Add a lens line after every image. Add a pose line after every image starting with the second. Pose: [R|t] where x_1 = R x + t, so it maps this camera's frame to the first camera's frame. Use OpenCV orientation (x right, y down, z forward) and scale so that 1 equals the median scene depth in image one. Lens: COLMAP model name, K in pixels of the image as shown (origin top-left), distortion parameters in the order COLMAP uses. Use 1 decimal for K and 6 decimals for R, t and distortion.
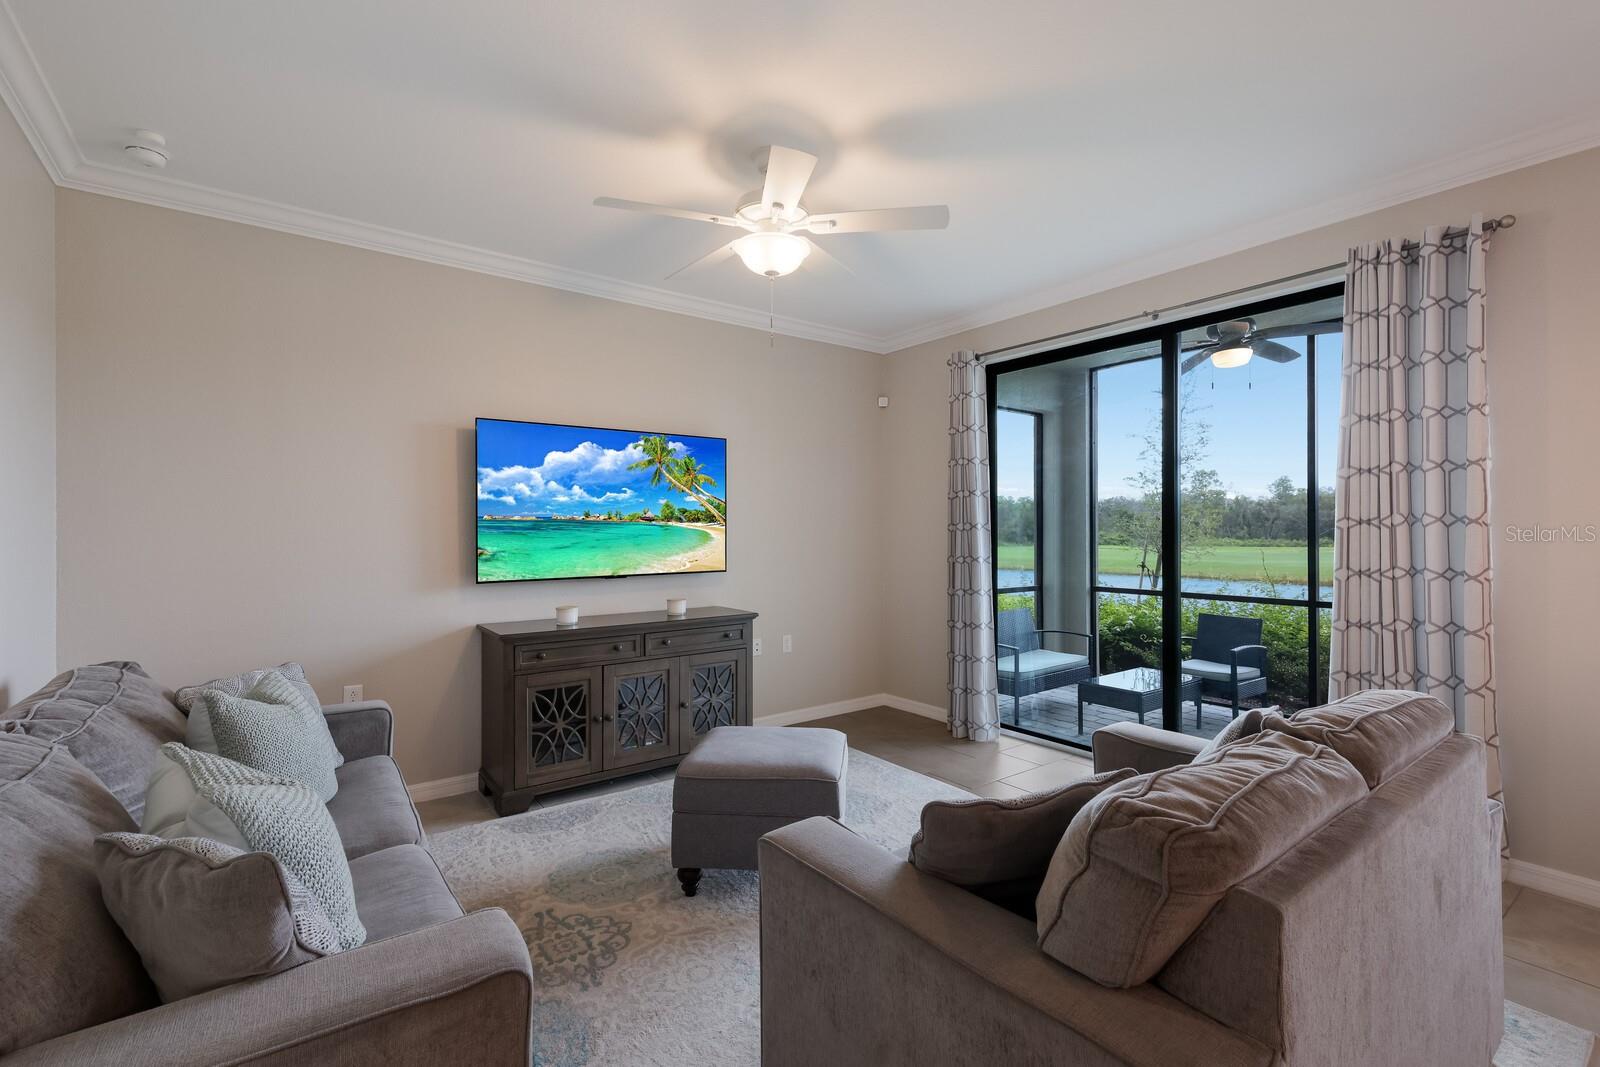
lens RADIAL K [[689.0, 0, 800.0], [0, 689.0, 533.5], [0, 0, 1]] dist [0.001602, 0.000271]
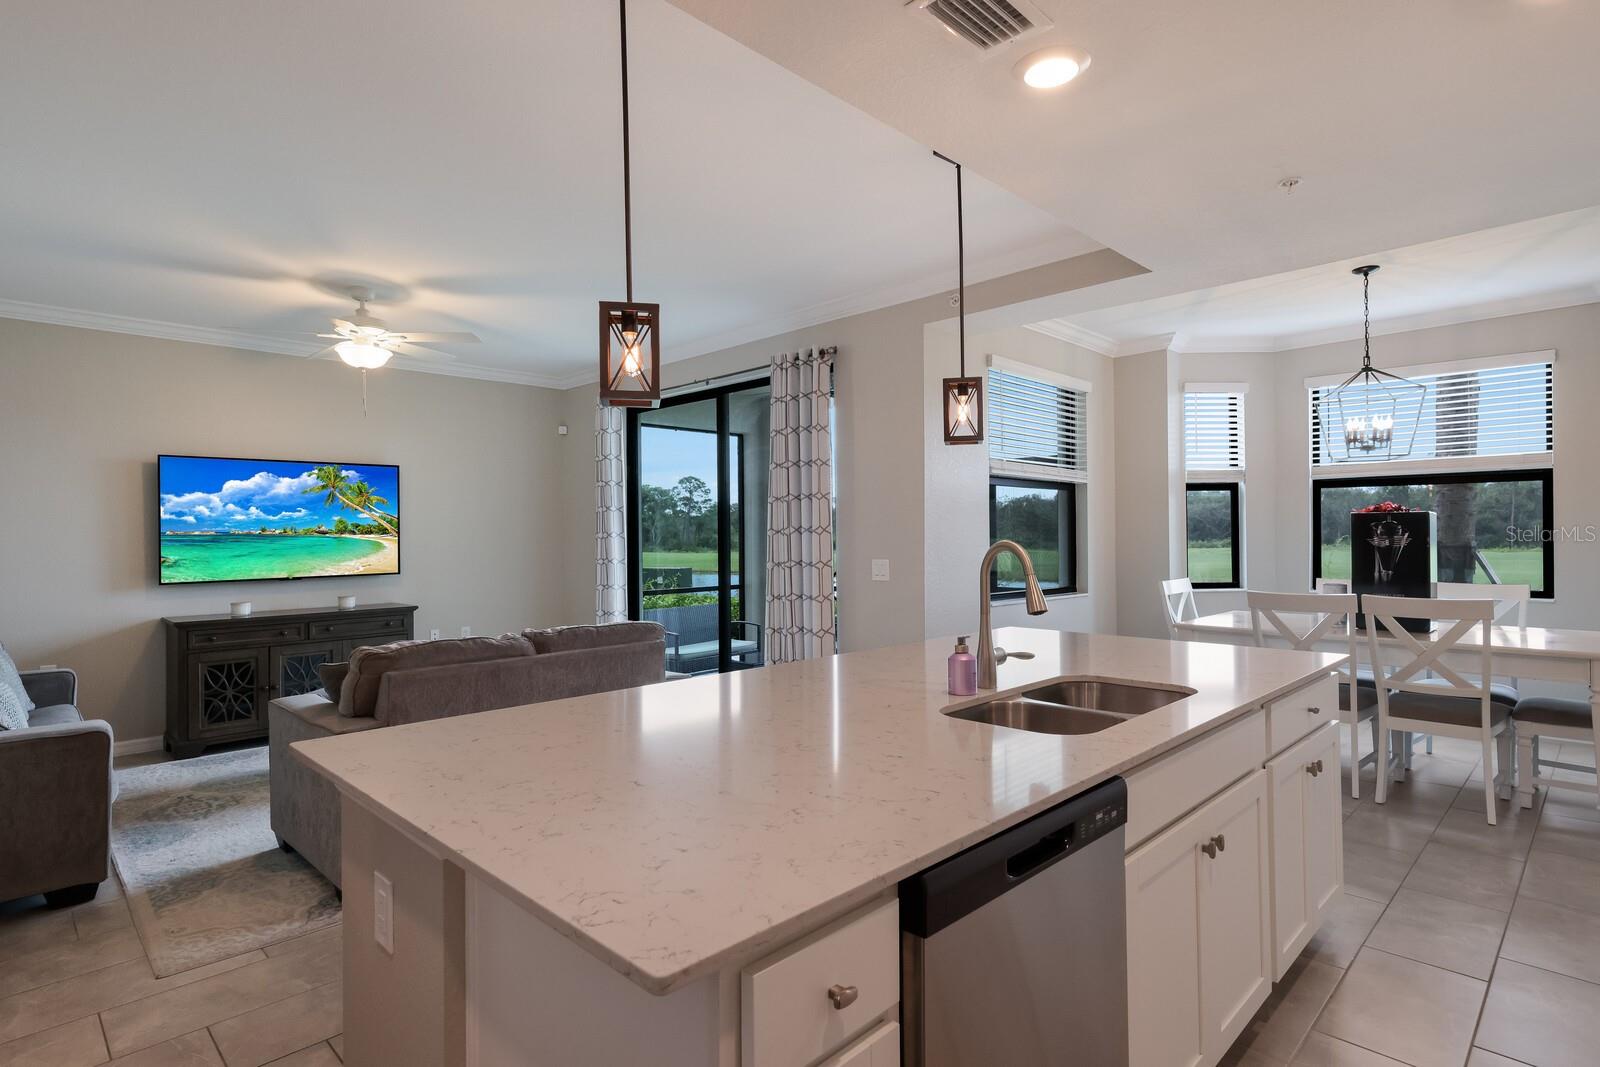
lens RADIAL K [[786.7, 0, 793.5], [0, 786.7, 526.4], [0, 0, 1]] dist [0.000026, 0.000497]
pose [[0.987430, -0.009579, 0.157765, 0.428130], [0.012535, 0.999764, -0.017754, 0.004417], [-0.157557, 0.019508, 0.987317, -0.581702]]
